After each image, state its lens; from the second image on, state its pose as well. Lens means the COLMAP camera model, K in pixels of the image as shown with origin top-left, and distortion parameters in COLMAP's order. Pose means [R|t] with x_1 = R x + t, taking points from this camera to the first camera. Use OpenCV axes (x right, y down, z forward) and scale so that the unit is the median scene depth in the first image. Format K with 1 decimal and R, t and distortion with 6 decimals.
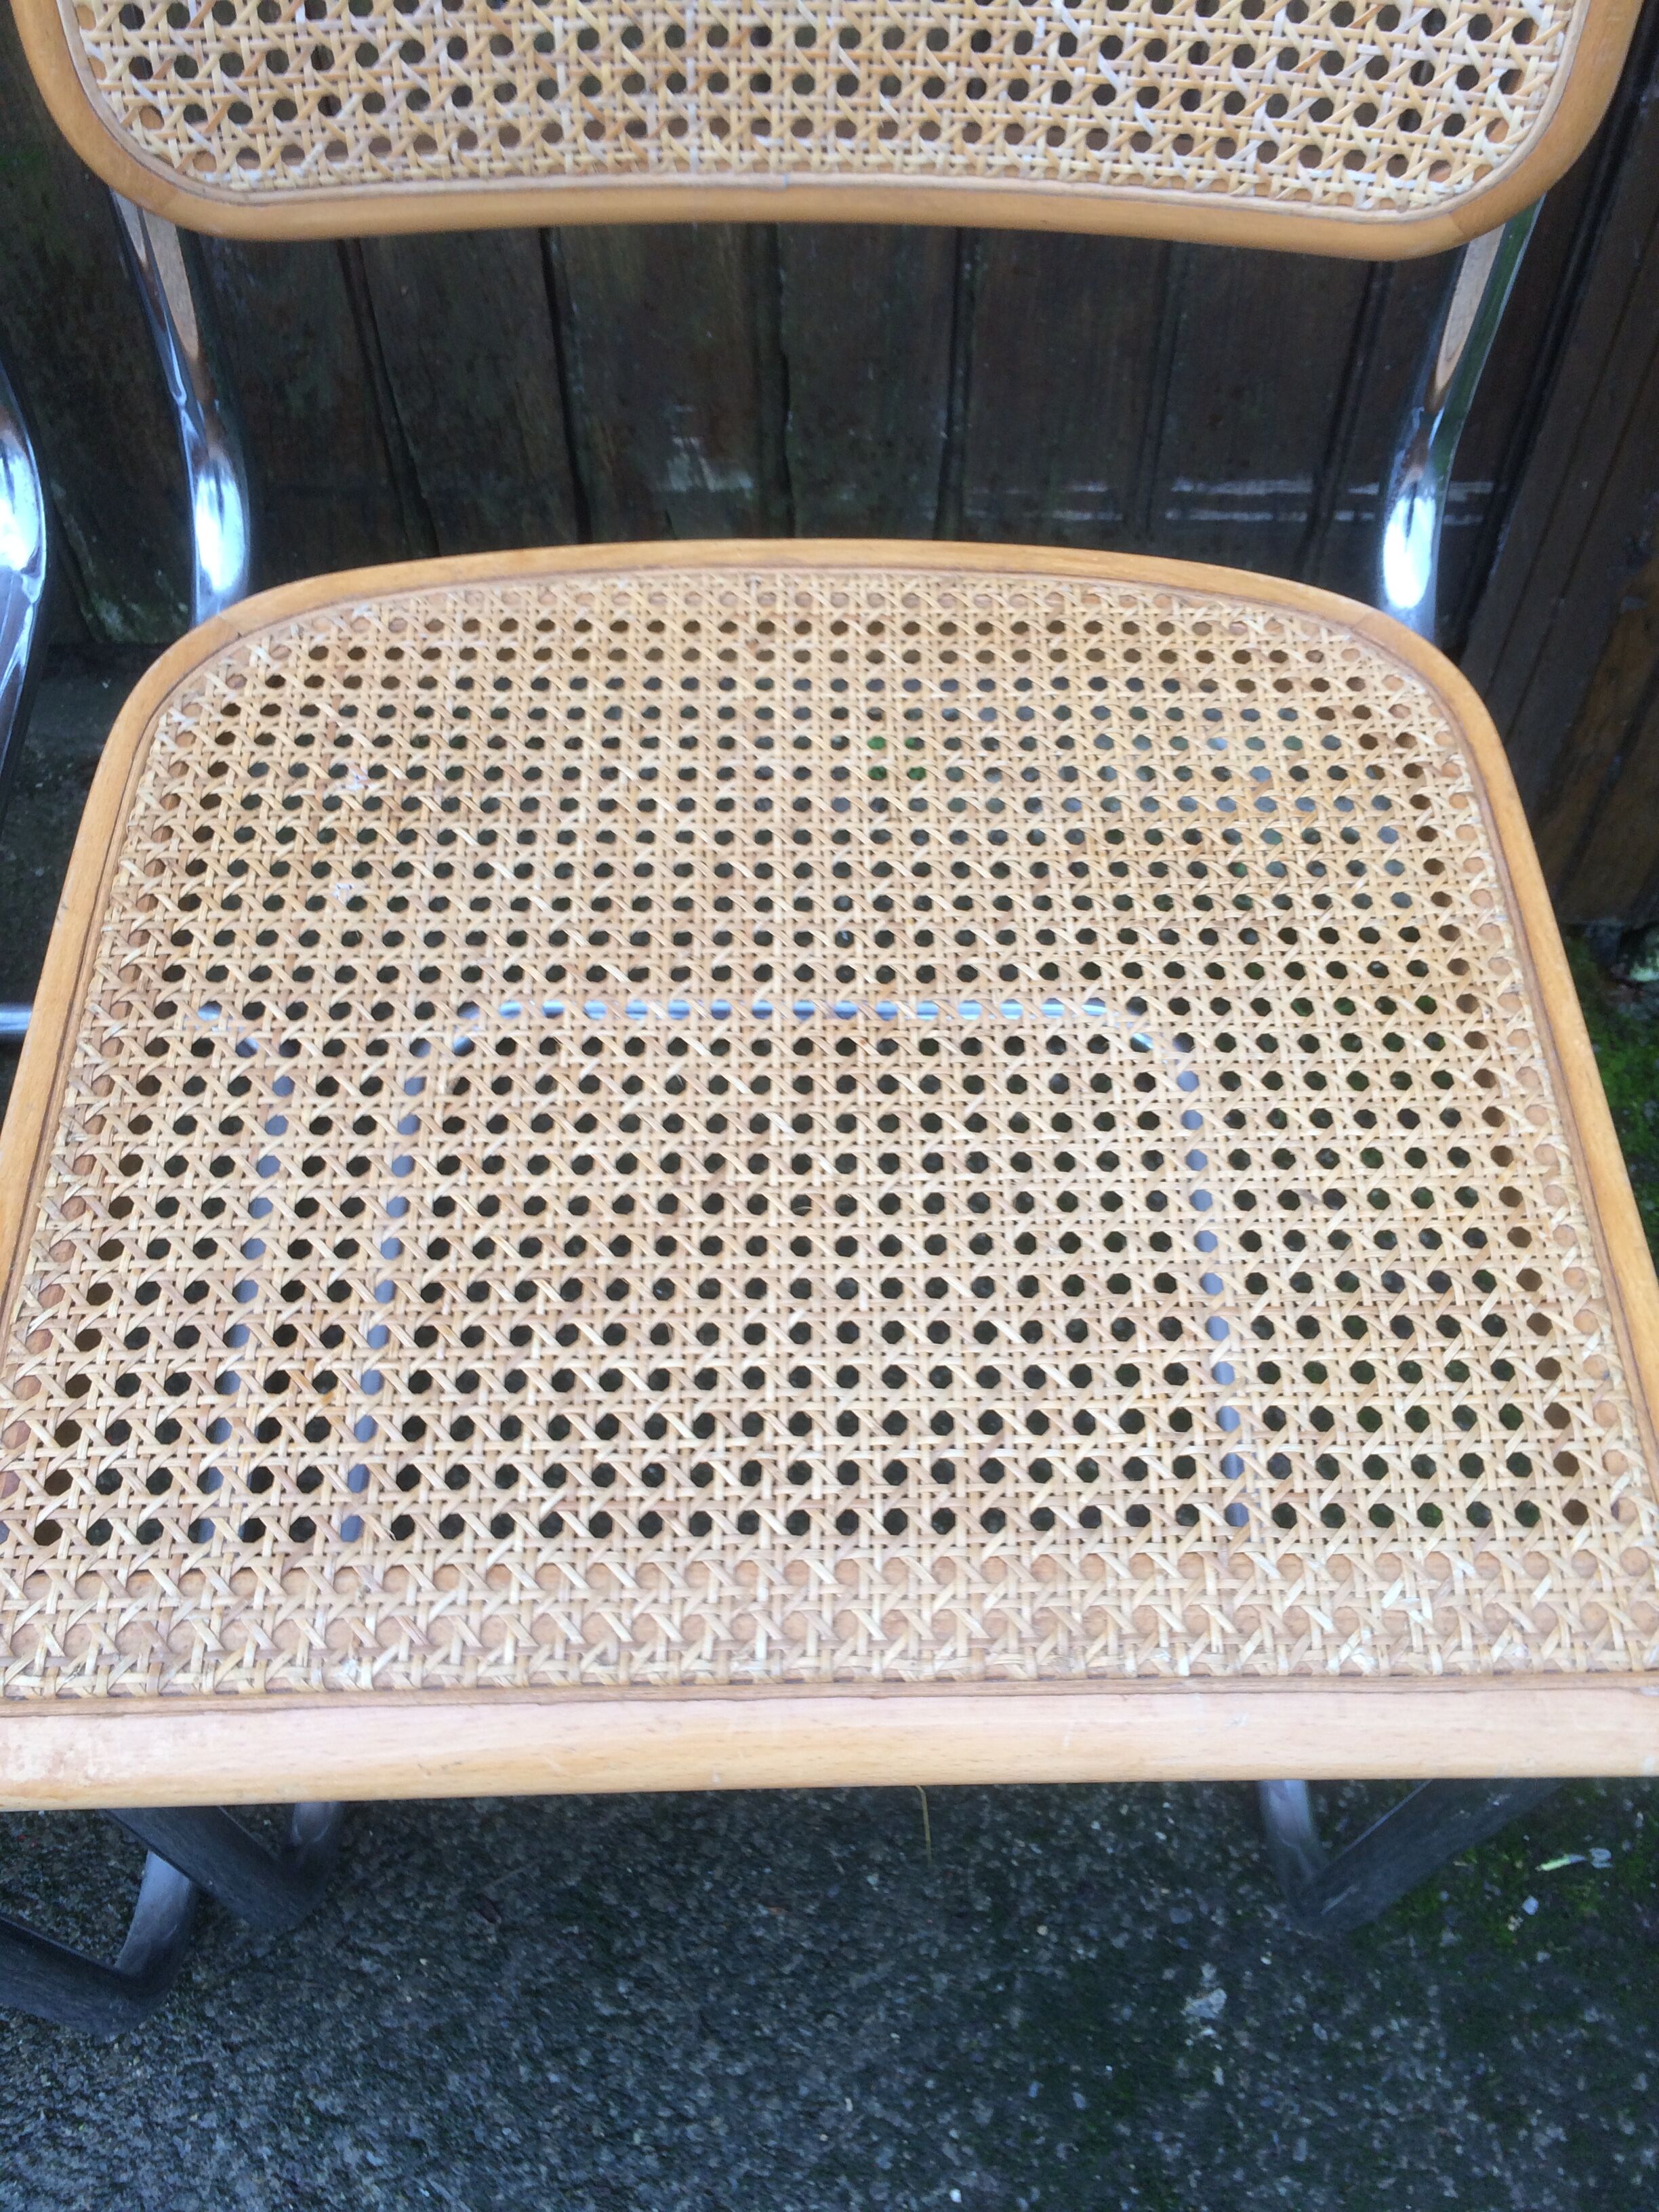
lens RADIAL K [[1939.2, 0, 822.4], [0, 1939.2, 1102.0], [0, 0, 1]] dist [0.063160, -0.049193]
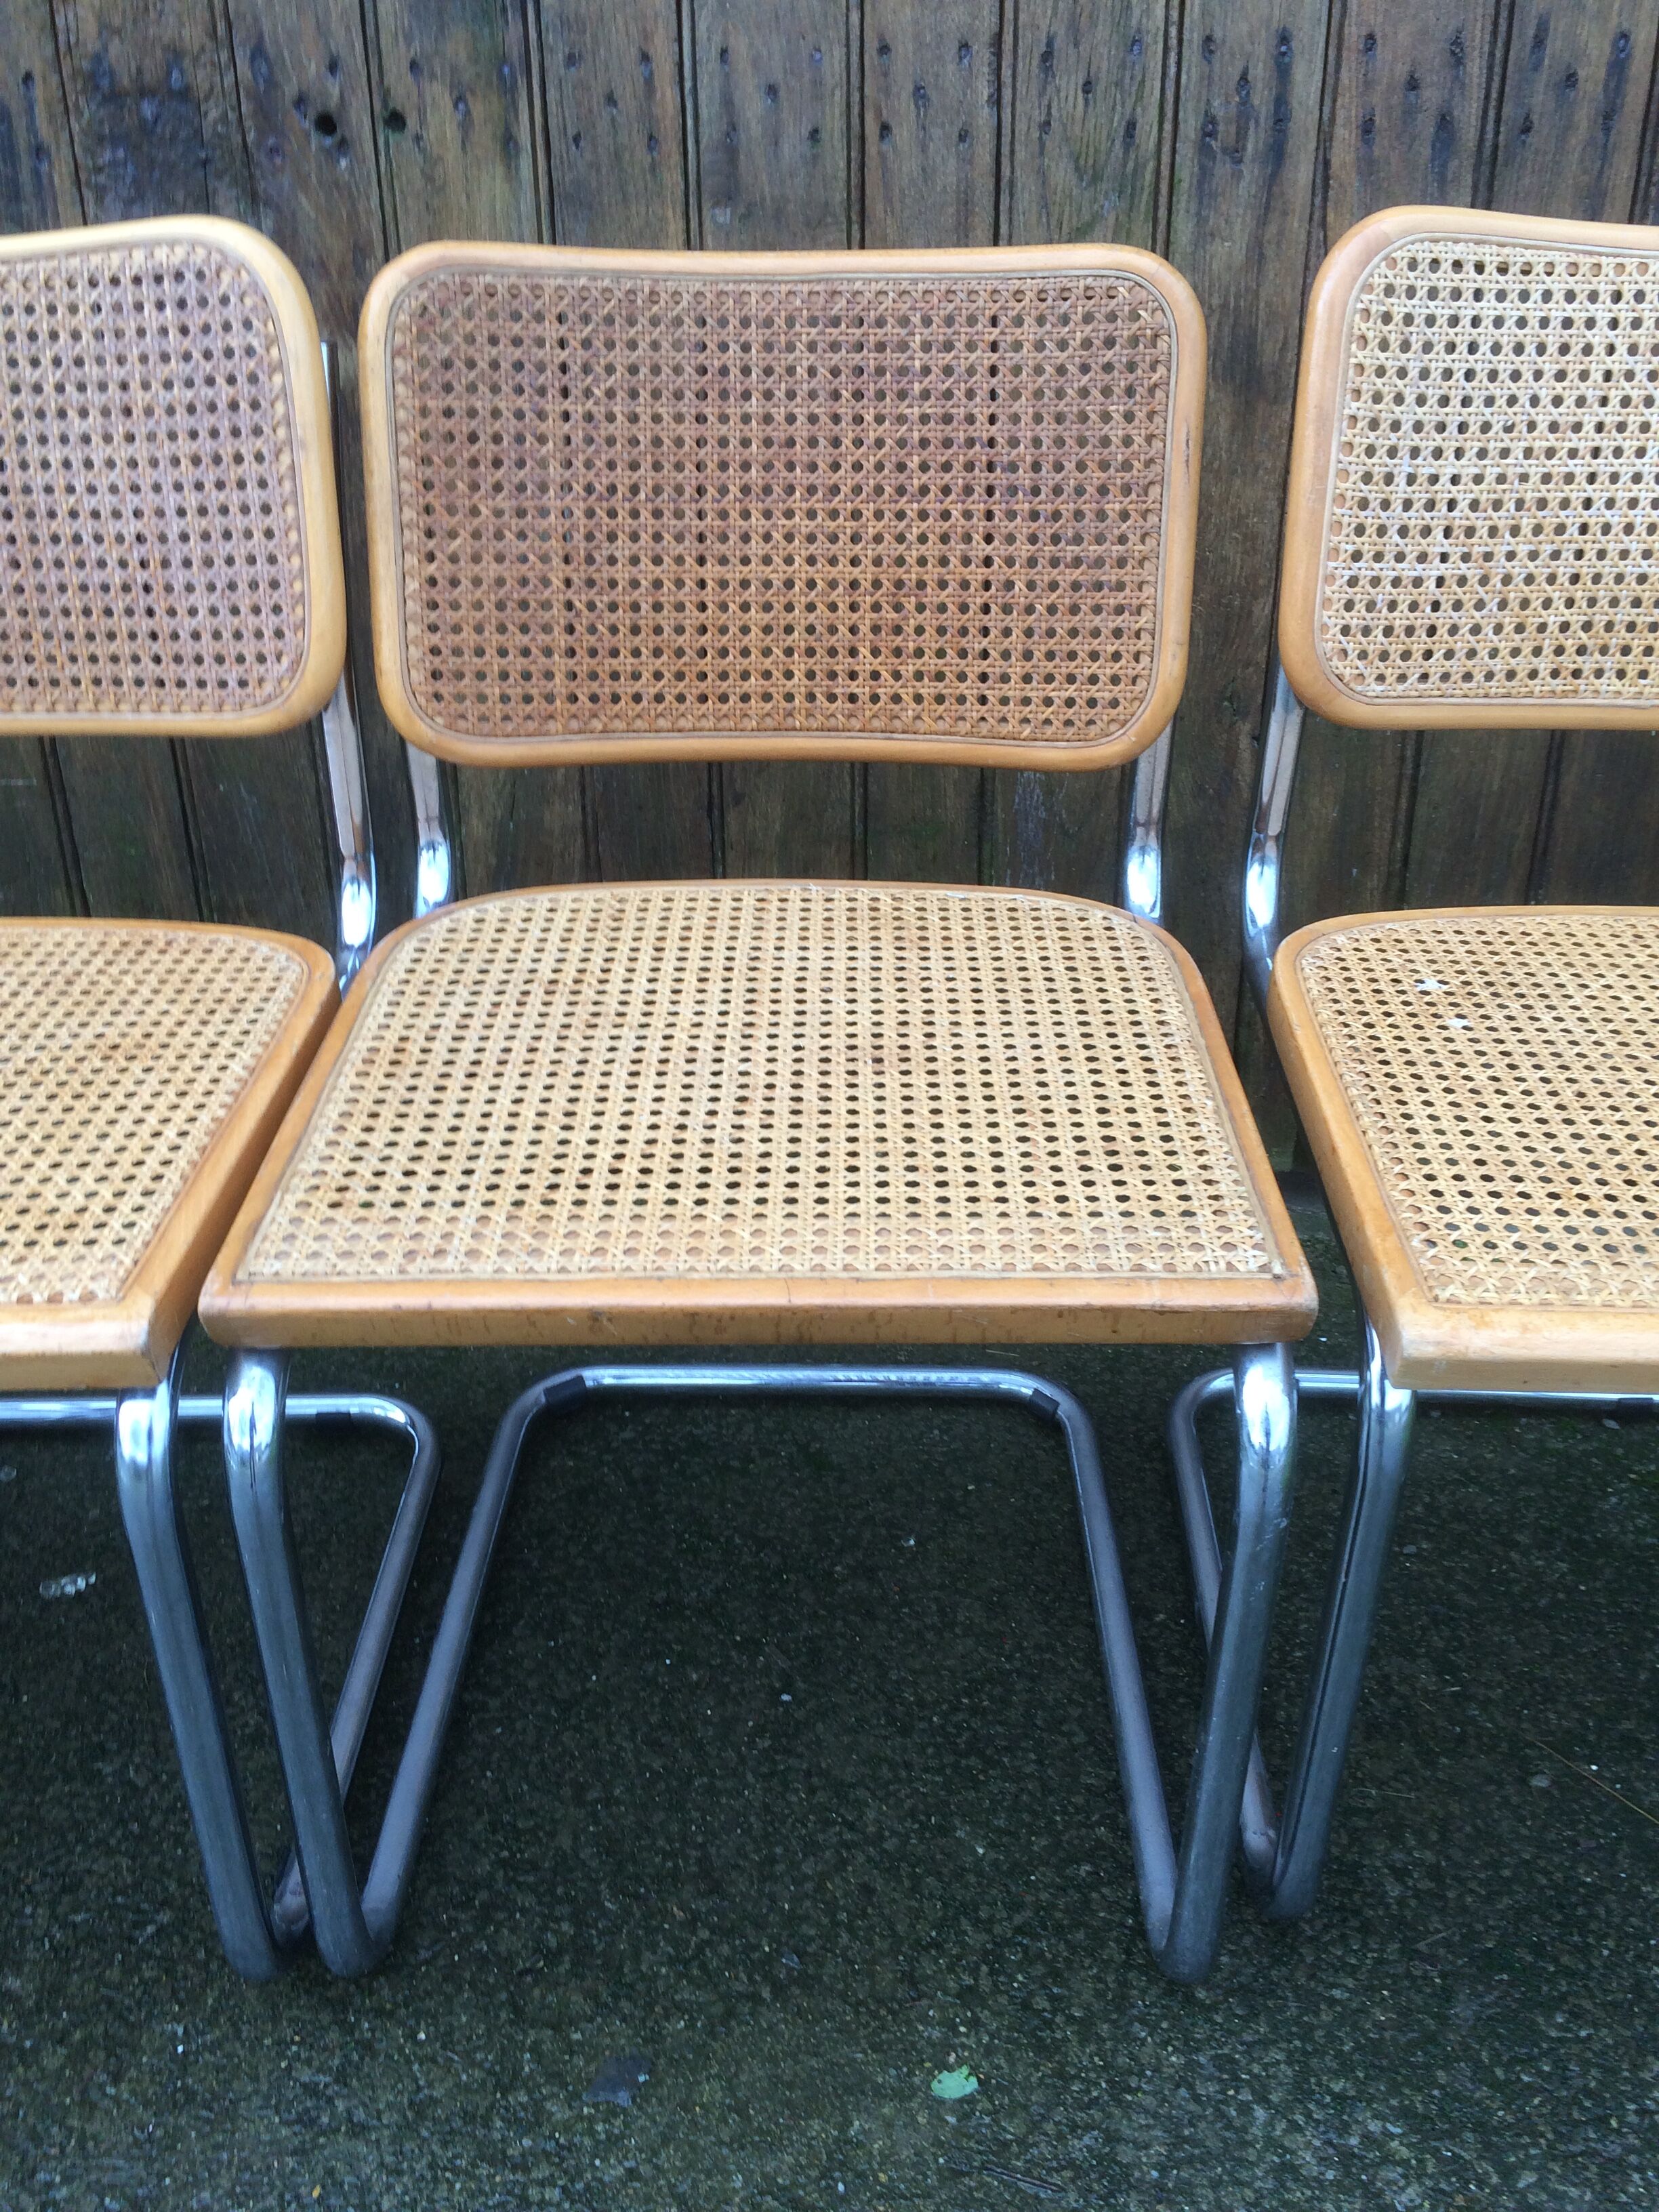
lens RADIAL K [[1939.2, 0, 835.6], [0, 1939.2, 1100.7], [0, 0, 1]] dist [0.063160, -0.049193]
pose [[0.999518, 0.021554, -0.022364, -0.549820], [-0.029636, 0.877330, -0.478972, 0.572199], [0.009297, 0.479403, 0.877545, -0.335385]]
